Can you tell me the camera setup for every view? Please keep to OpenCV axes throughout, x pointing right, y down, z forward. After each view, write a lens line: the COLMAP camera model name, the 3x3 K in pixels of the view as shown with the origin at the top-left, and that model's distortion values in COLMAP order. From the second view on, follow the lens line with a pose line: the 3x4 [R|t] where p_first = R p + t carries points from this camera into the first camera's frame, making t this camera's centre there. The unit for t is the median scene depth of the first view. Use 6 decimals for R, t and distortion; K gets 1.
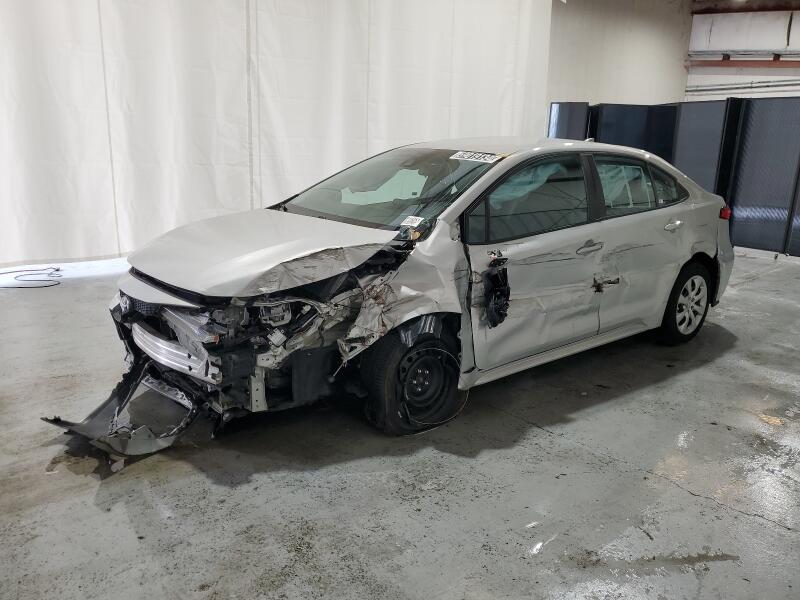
lens RADIAL K [[627.5, 0, 390.9], [0, 627.5, 300.3], [0, 0, 1]] dist [0.008945, 0.012480]
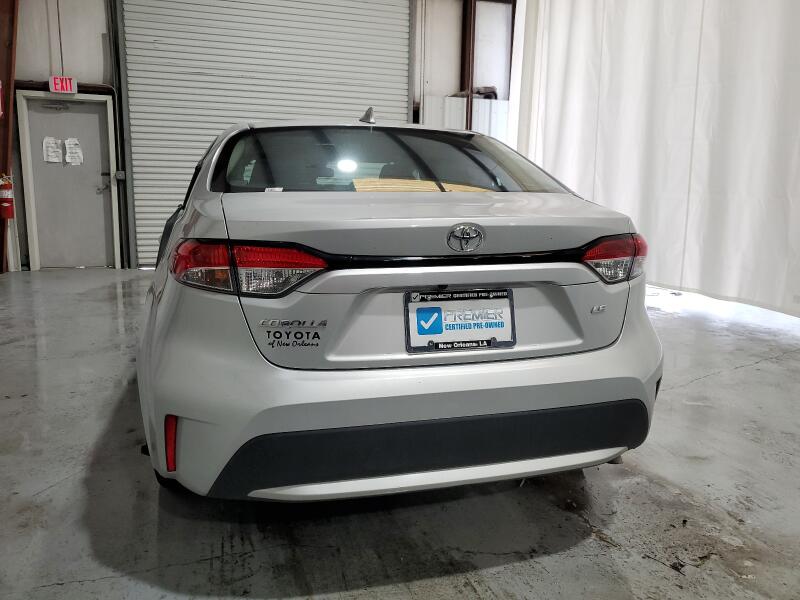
lens RADIAL K [[621.3, 0, 398.8], [0, 621.3, 284.0], [0, 0, 1]] dist [0.015215, 0.008132]
pose [[-0.372937, 0.111173, -0.921172, 0.644676], [-0.252344, 0.943222, 0.215995, -0.185055], [0.892883, 0.313005, -0.323709, 0.974937]]
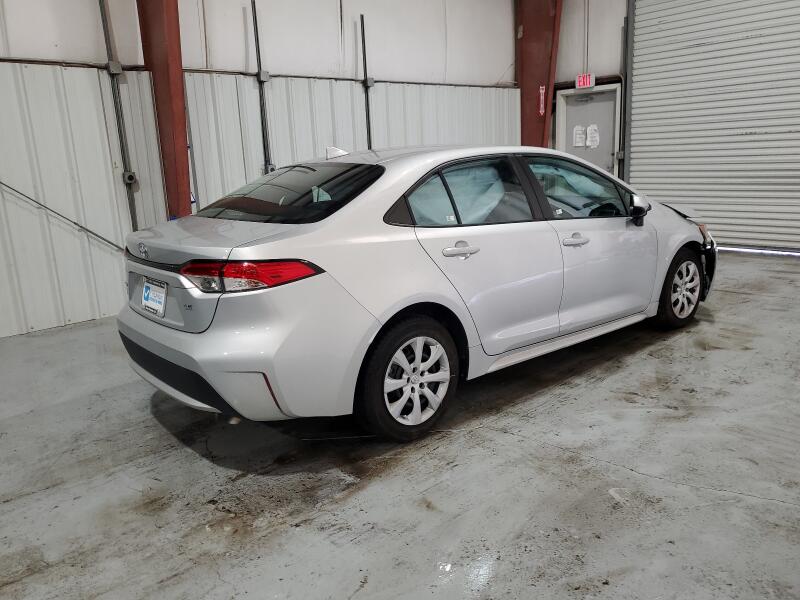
lens RADIAL K [[621.3, 0, 398.8], [0, 621.3, 284.0], [0, 0, 1]] dist [0.015215, 0.008132]
pose [[-0.998487, 0.028234, -0.047180, 0.217523], [0.004640, 0.898291, 0.439376, -0.341266], [0.054787, 0.438493, -0.897063, 1.361537]]
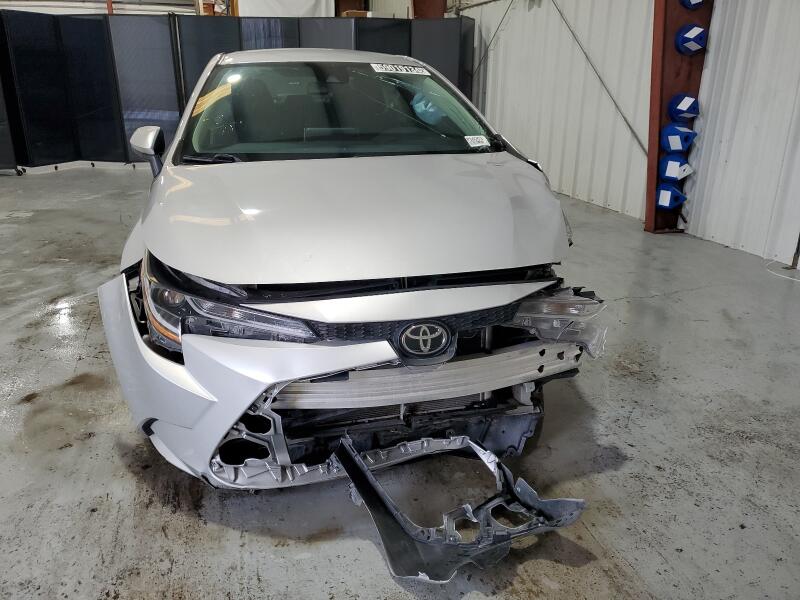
lens RADIAL K [[627.5, 0, 390.9], [0, 627.5, 300.3], [0, 0, 1]] dist [0.008945, 0.012480]
pose [[0.408515, -0.320992, 0.854447, -0.448027], [0.223556, 0.942797, 0.247299, -0.085412], [-0.884951, 0.089991, 0.456906, 0.363888]]
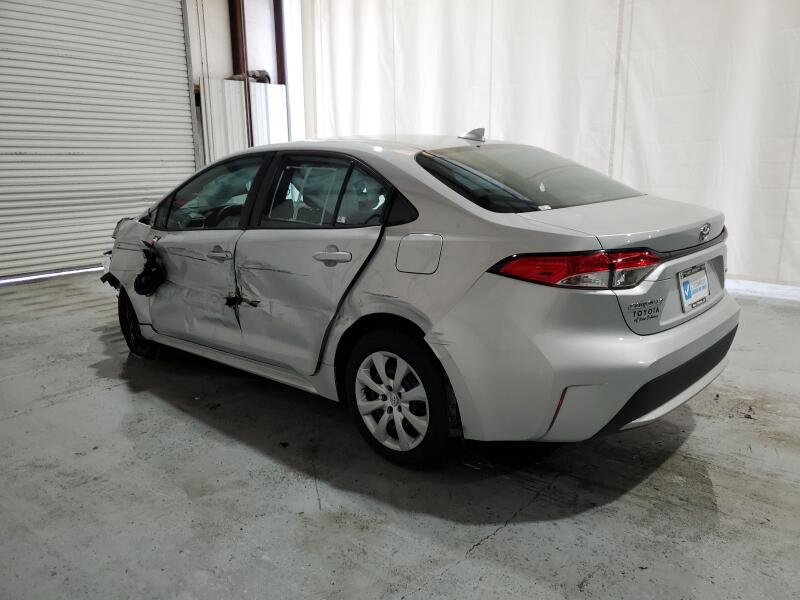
lens RADIAL K [[627.5, 0, 390.9], [0, 627.5, 300.3], [0, 0, 1]] dist [0.008945, 0.012480]
pose [[0.155170, 0.190553, -0.969336, 0.762984], [-0.220711, 0.963105, 0.153997, -0.129740], [0.962917, 0.190047, 0.191503, 0.643087]]
